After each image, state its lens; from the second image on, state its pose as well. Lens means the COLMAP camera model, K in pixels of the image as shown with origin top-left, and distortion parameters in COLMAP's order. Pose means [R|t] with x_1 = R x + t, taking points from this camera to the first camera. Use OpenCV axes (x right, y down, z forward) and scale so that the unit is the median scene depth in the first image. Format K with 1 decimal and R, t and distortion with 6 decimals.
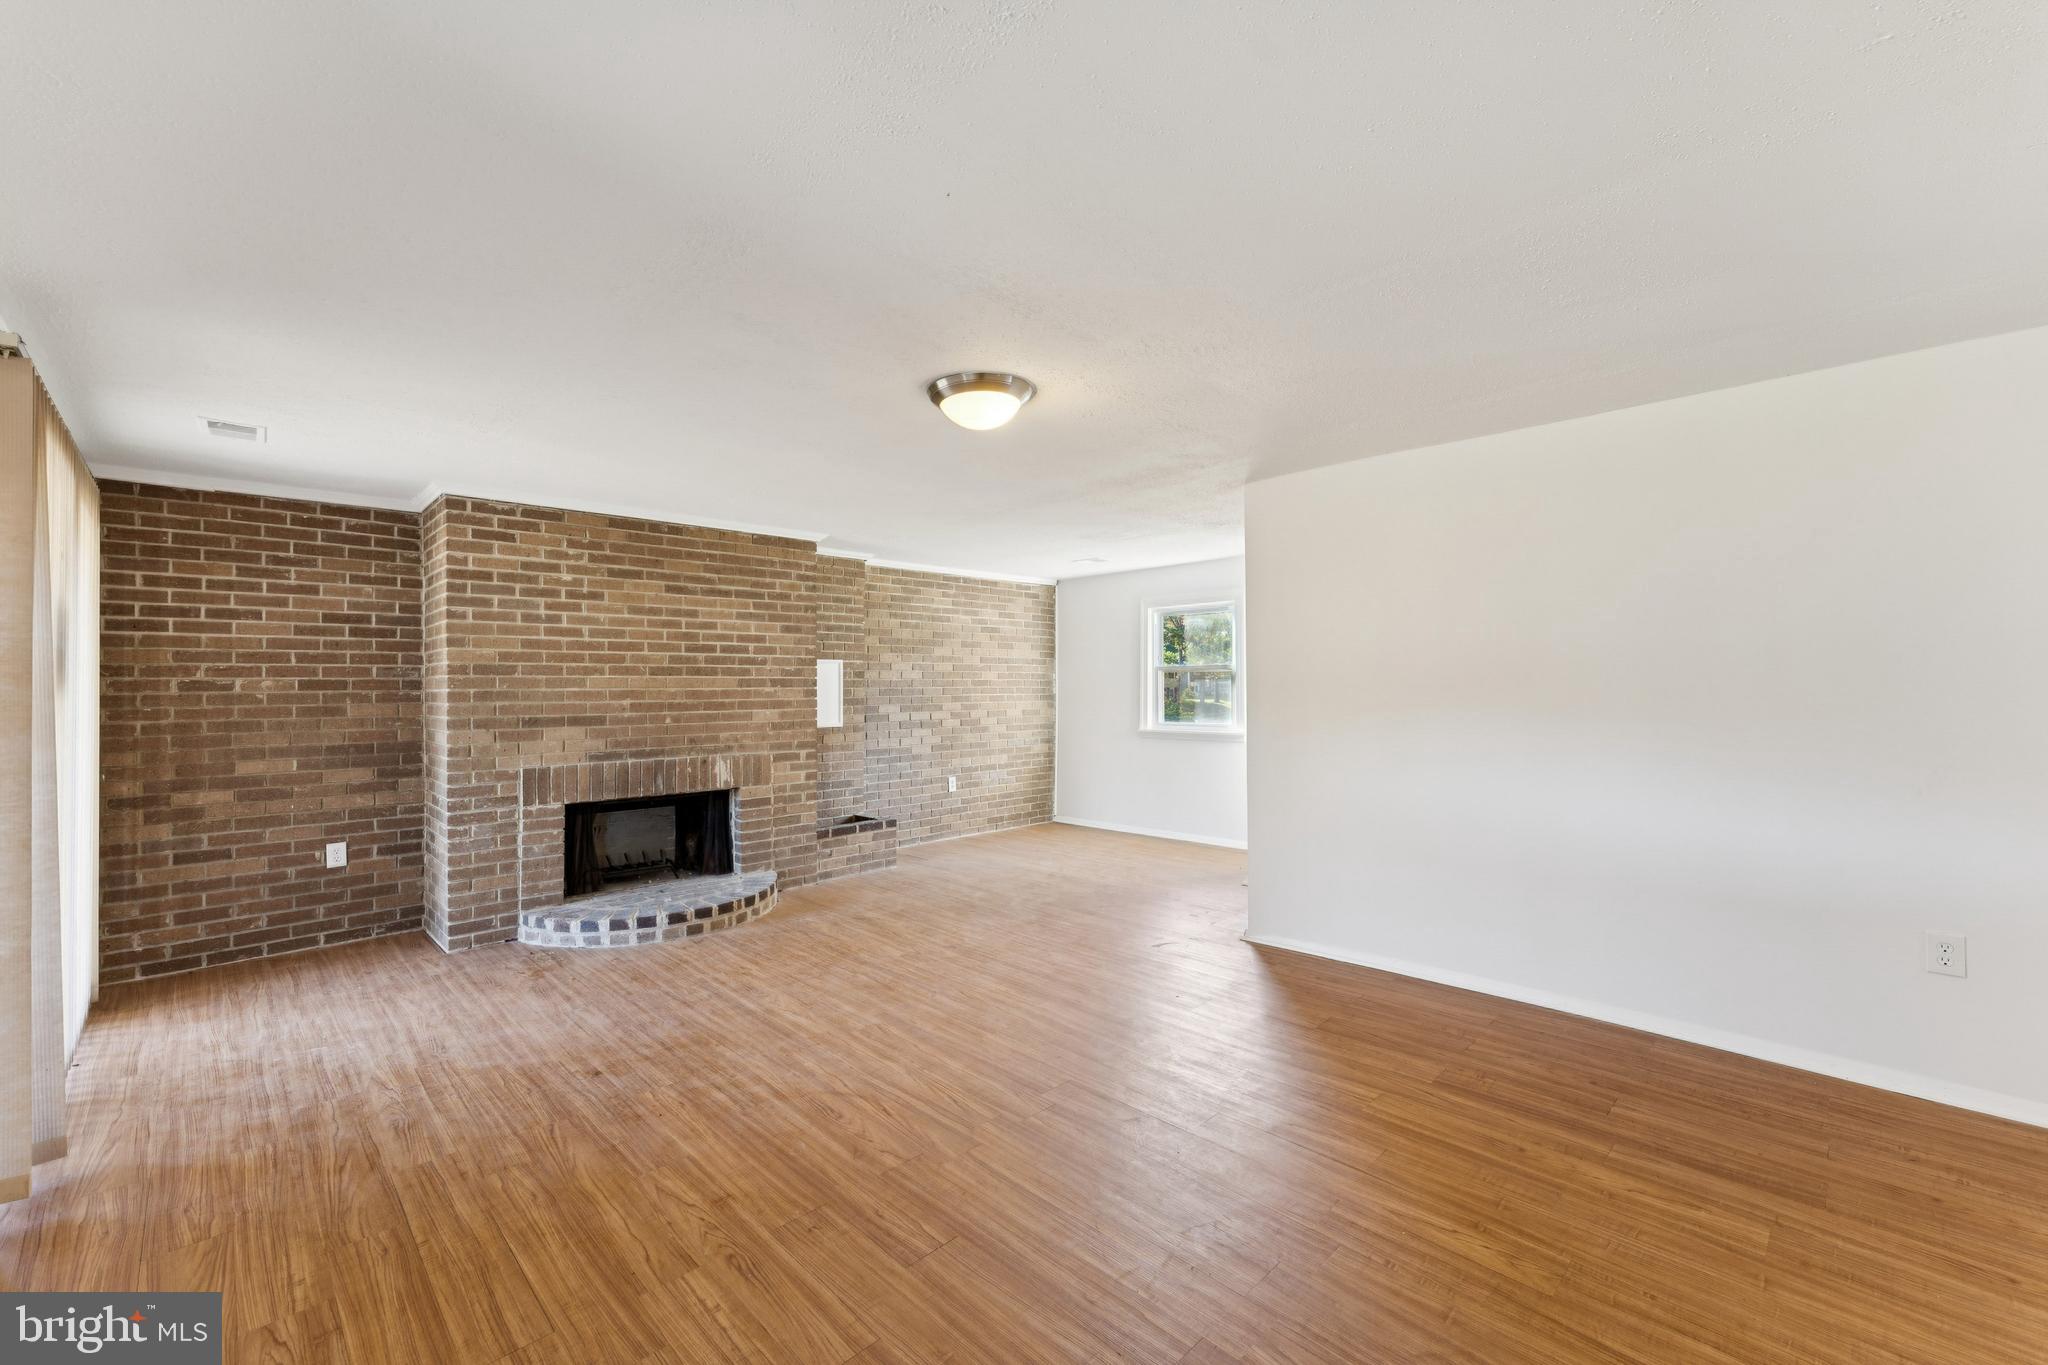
lens RADIAL K [[826.4, 0, 1035.3], [0, 826.4, 680.9], [0, 0, 1]] dist [-0.000987, 0.000288]
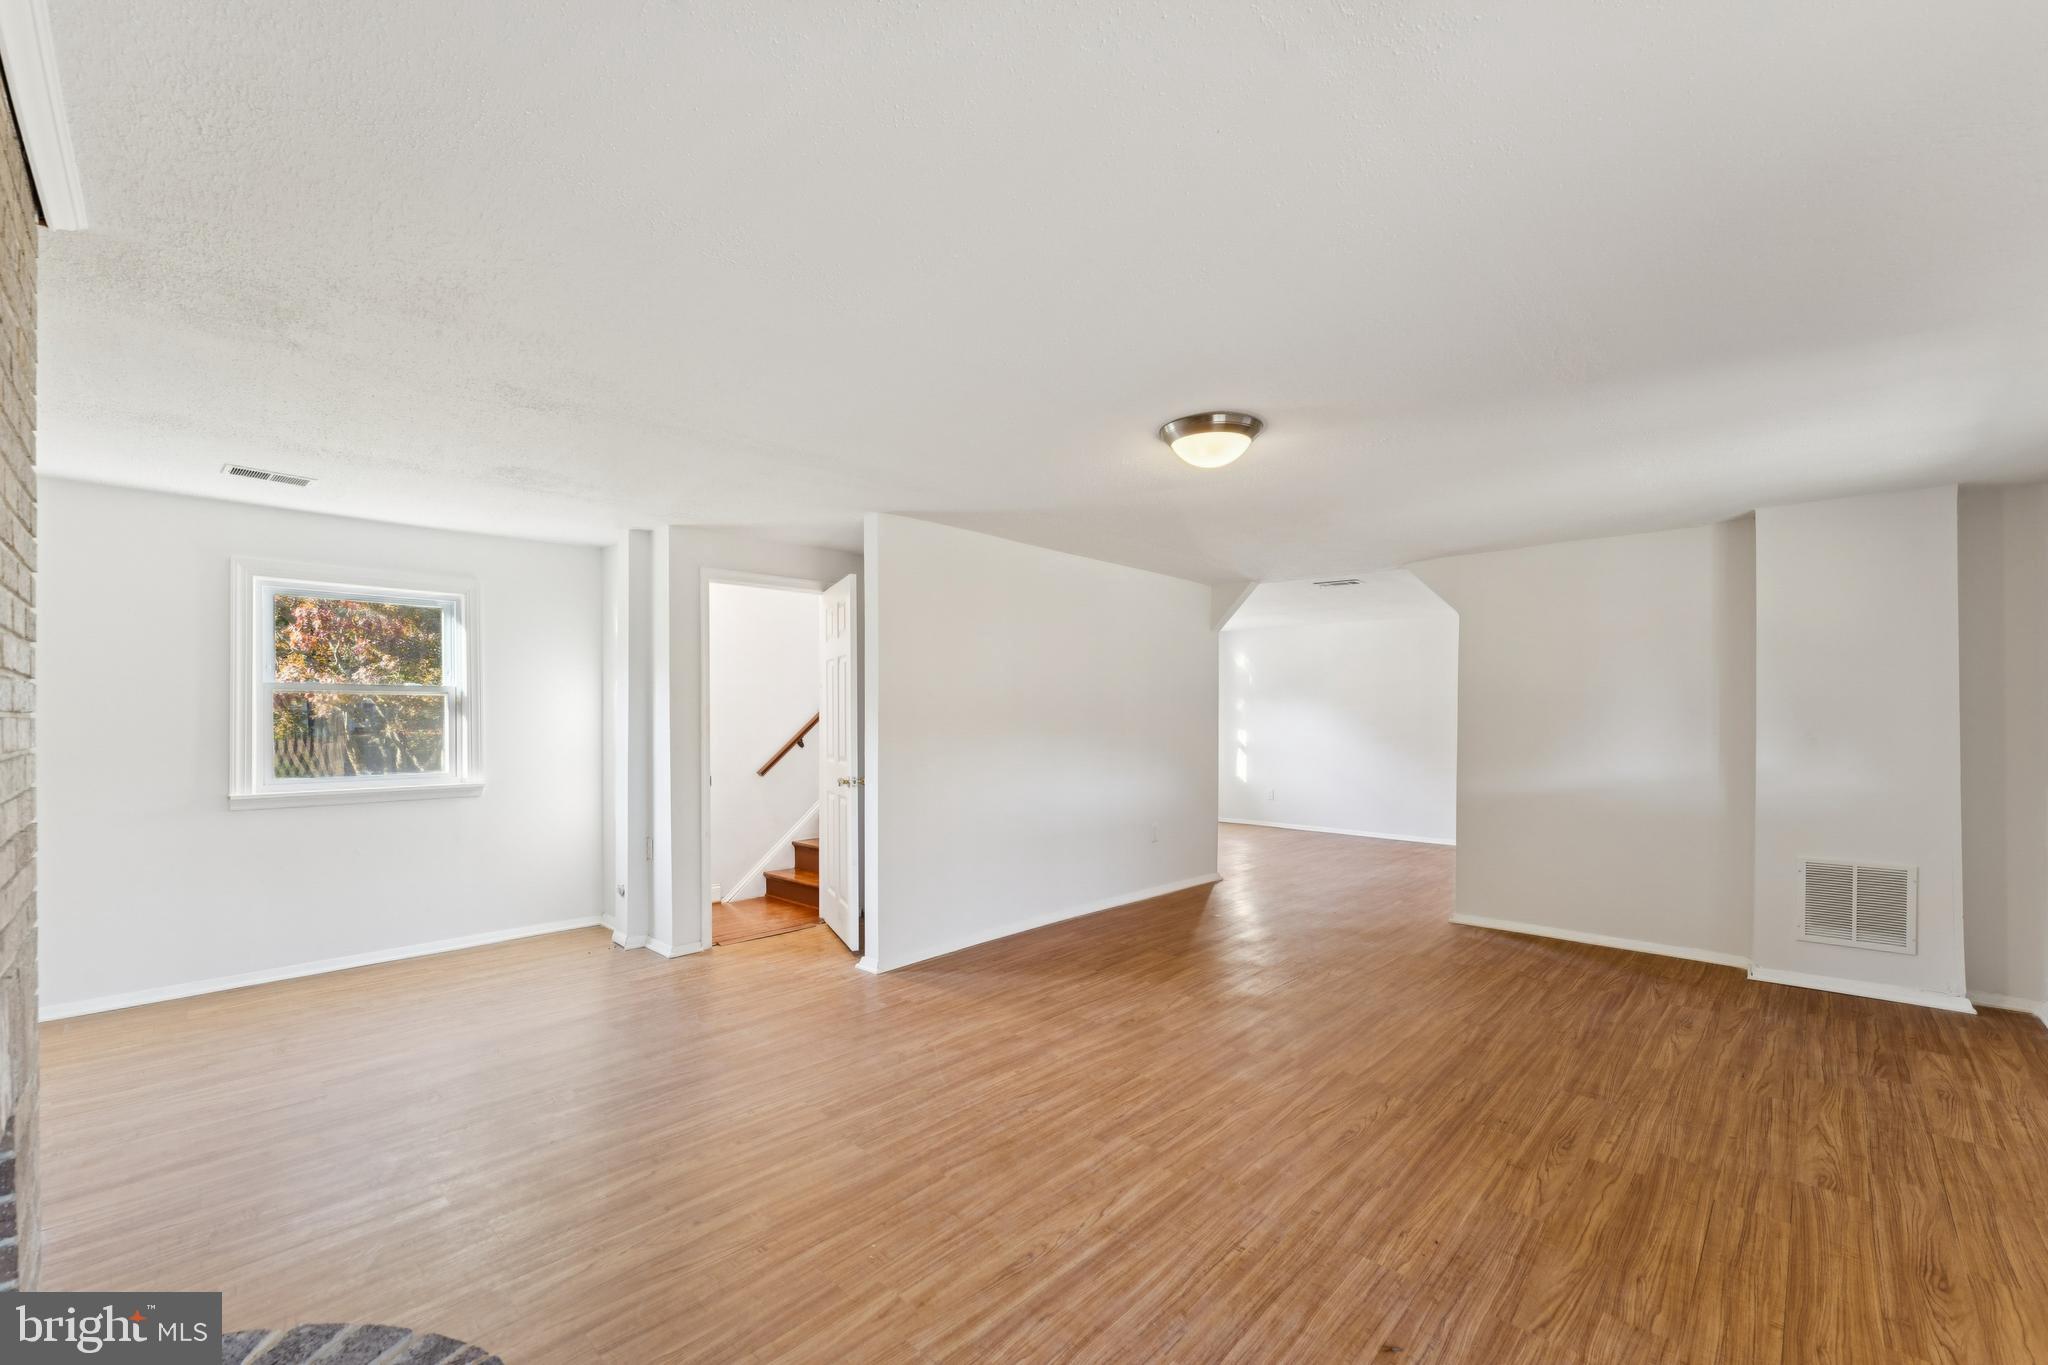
lens RADIAL K [[826.4, 0, 1035.2], [0, 826.4, 701.0], [0, 0, 1]] dist [-0.000987, 0.000288]
pose [[-0.022221, 0.024906, 0.999443, -1.182912], [-0.006033, 0.999668, -0.025046, 0.016715], [-0.999735, -0.006586, -0.022064, 1.320481]]
